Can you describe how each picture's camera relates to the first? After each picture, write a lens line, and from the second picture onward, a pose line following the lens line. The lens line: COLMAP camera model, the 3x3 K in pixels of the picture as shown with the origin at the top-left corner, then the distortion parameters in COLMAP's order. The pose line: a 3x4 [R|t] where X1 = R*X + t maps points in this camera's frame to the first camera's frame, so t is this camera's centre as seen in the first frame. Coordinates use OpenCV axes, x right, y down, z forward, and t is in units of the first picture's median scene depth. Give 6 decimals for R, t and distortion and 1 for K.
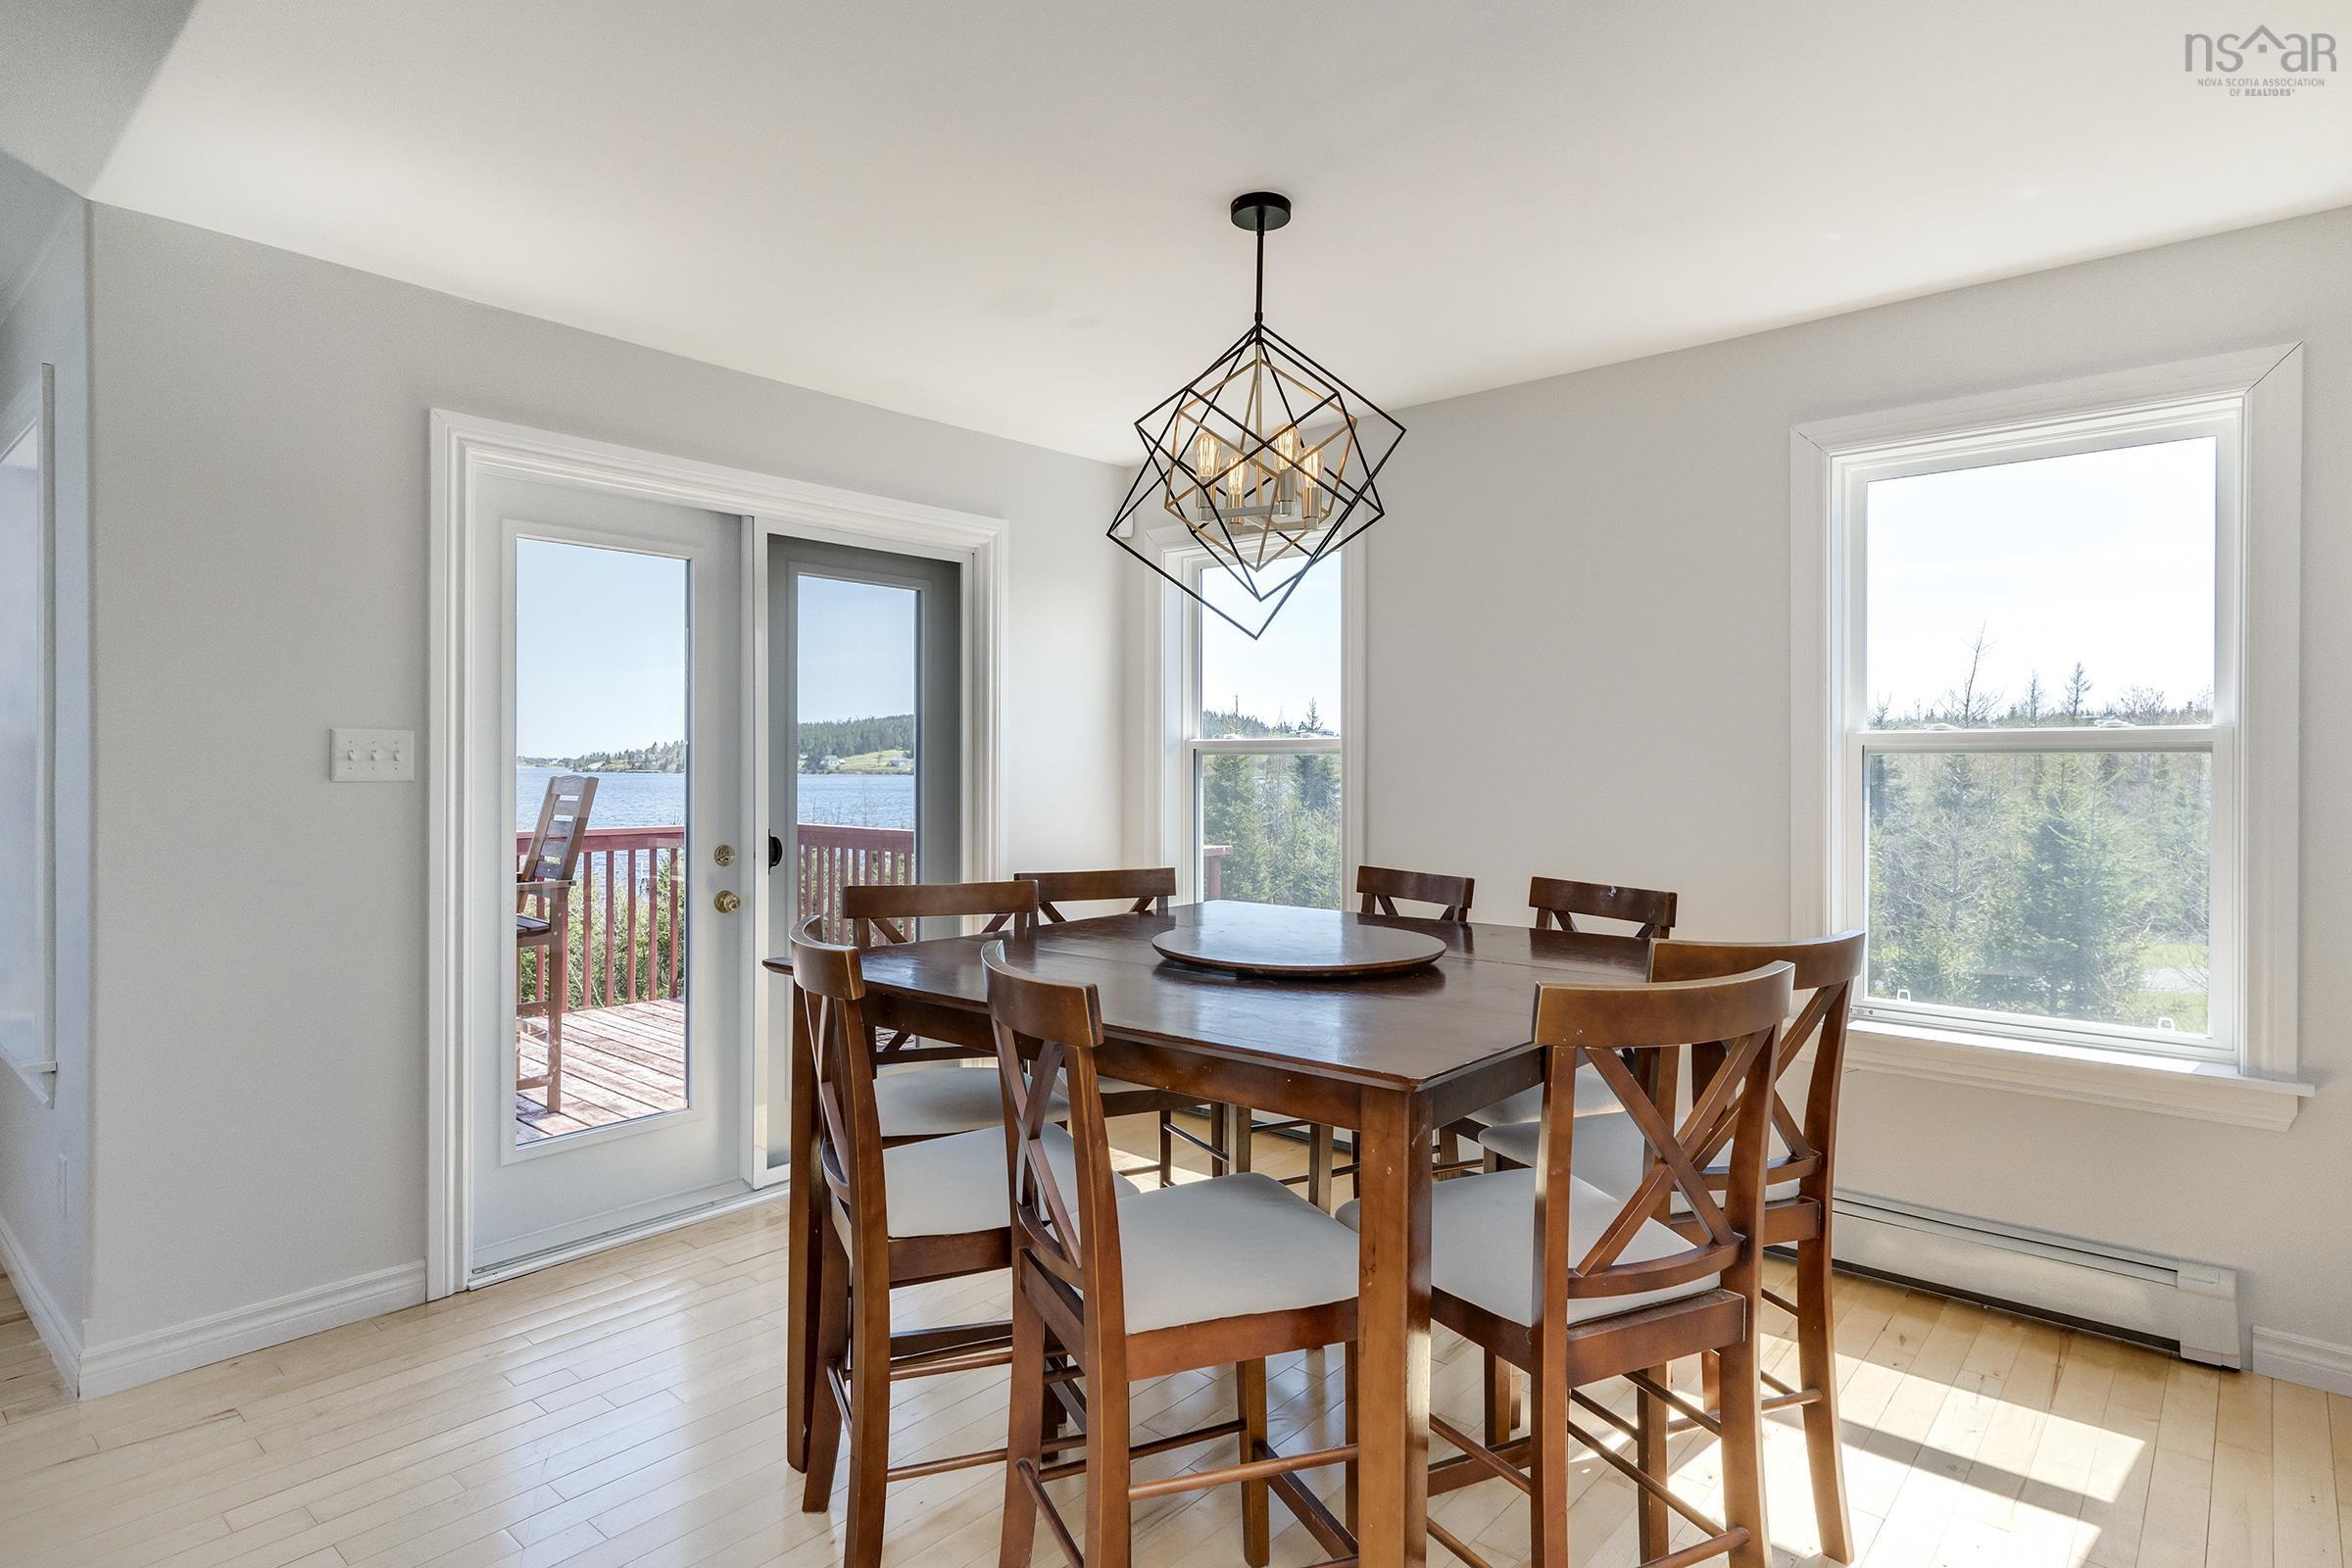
lens RADIAL K [[1255.3, 0, 1176.0], [0, 1255.3, 784.0], [0, 0, 1]] dist [0.013995, 0.001231]
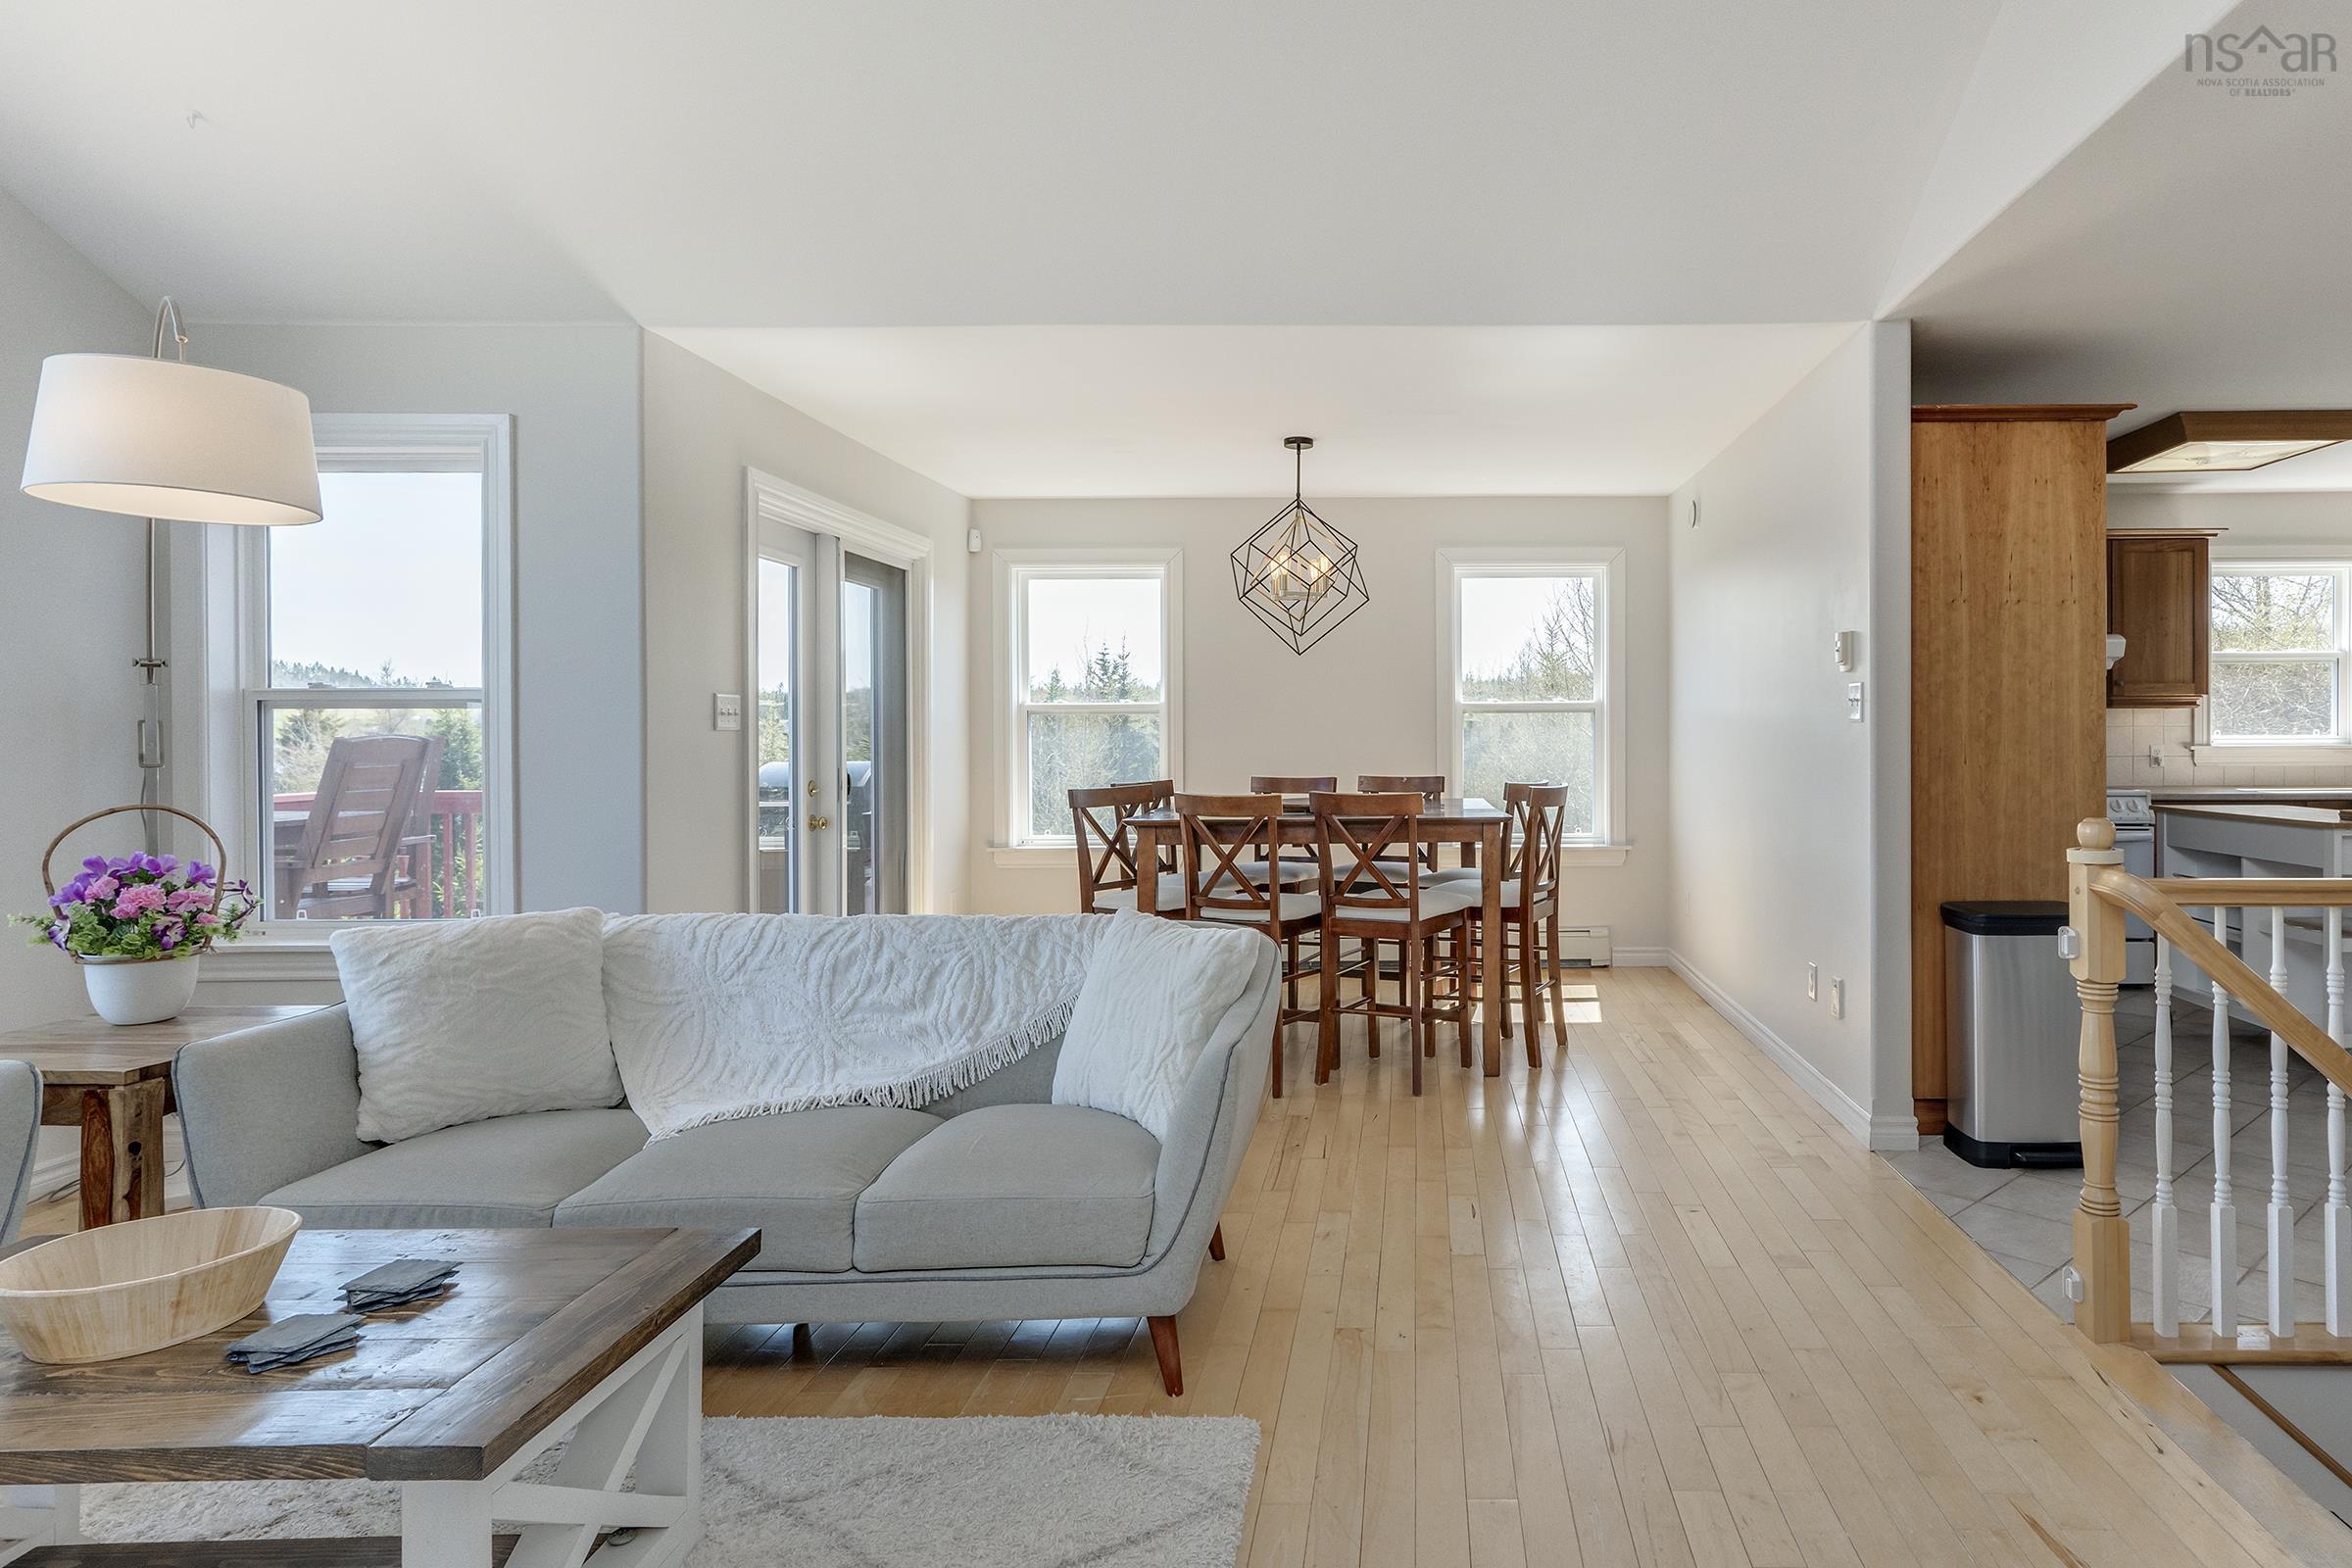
lens RADIAL K [[1362.2, 0, 1400.3], [0, 1362.2, 731.1], [0, 0, 1]] dist [0.001769, 0.002059]
pose [[0.744859, -0.009596, 0.667153, -0.877474], [0.018742, 0.999803, -0.006544, 0.017148], [-0.666959, 0.017378, 0.744892, -0.498655]]
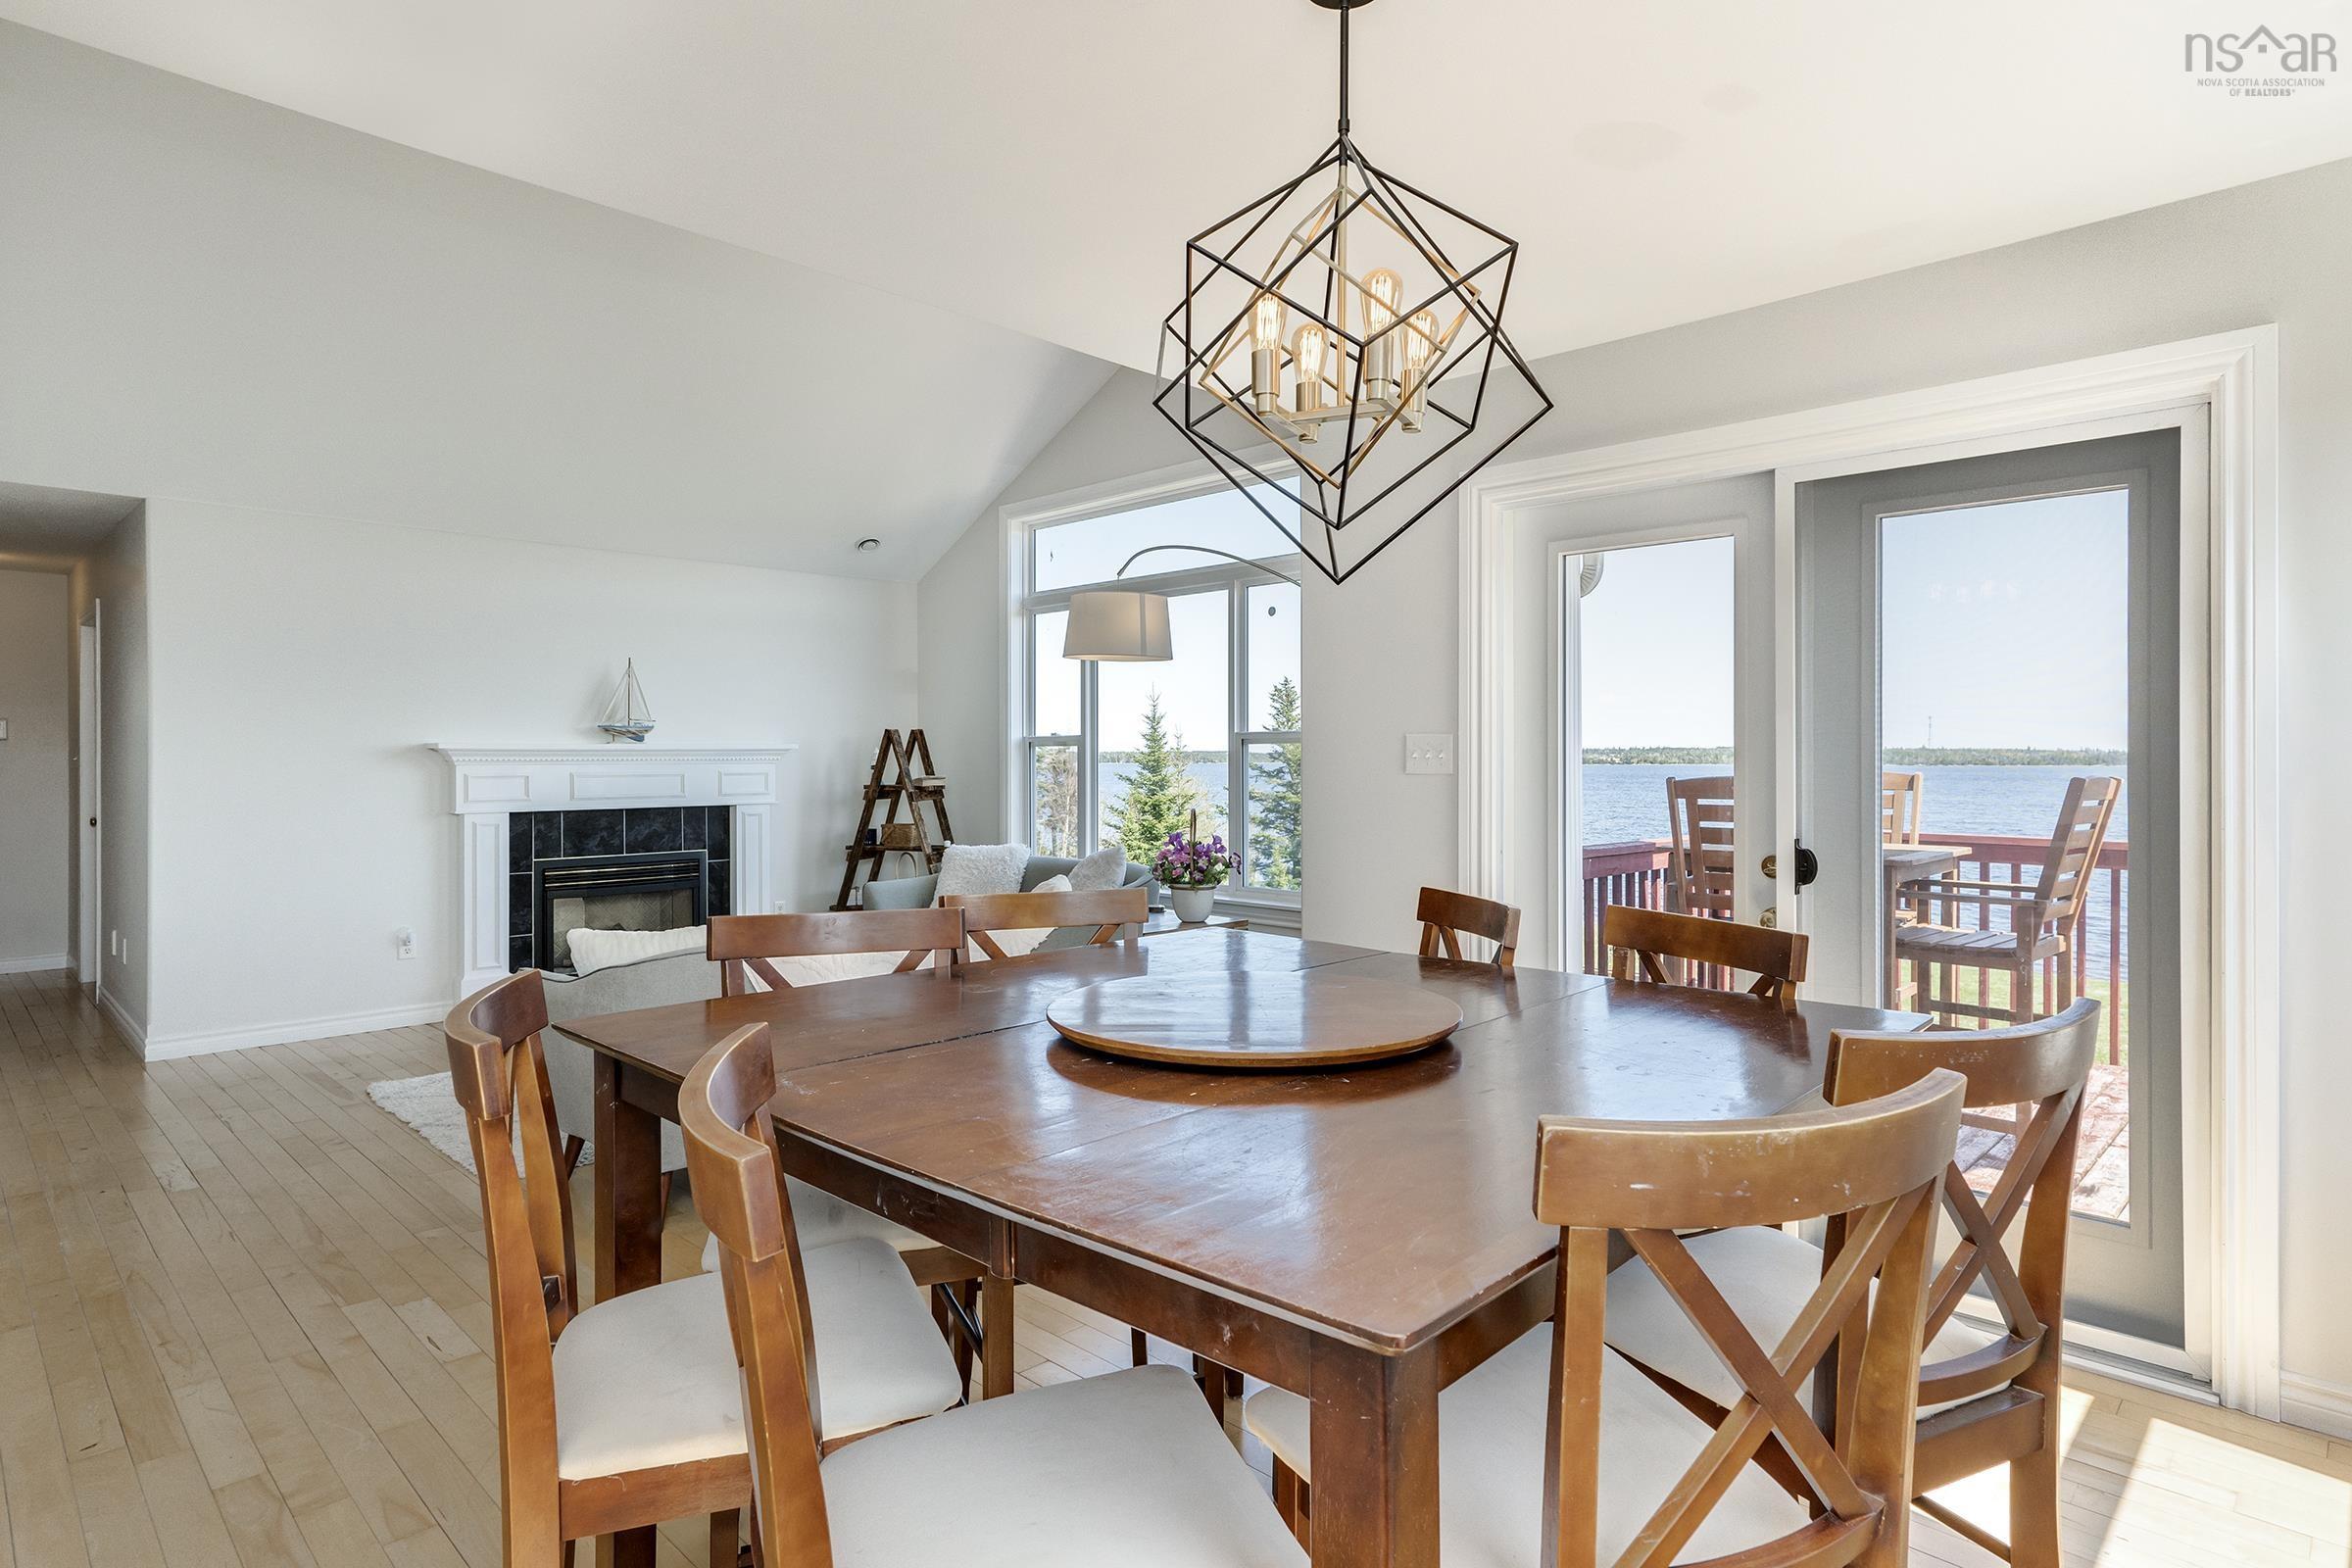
lens RADIAL K [[1246.2, 0, 1180.3], [0, 1246.2, 766.3], [0, 0, 1]] dist [0.013433, -0.000205]
pose [[-0.036151, -0.000055, -0.999346, 0.528211], [-0.014981, 0.999888, 0.000486, -0.006130], [0.999234, 0.014988, -0.036148, 0.639208]]
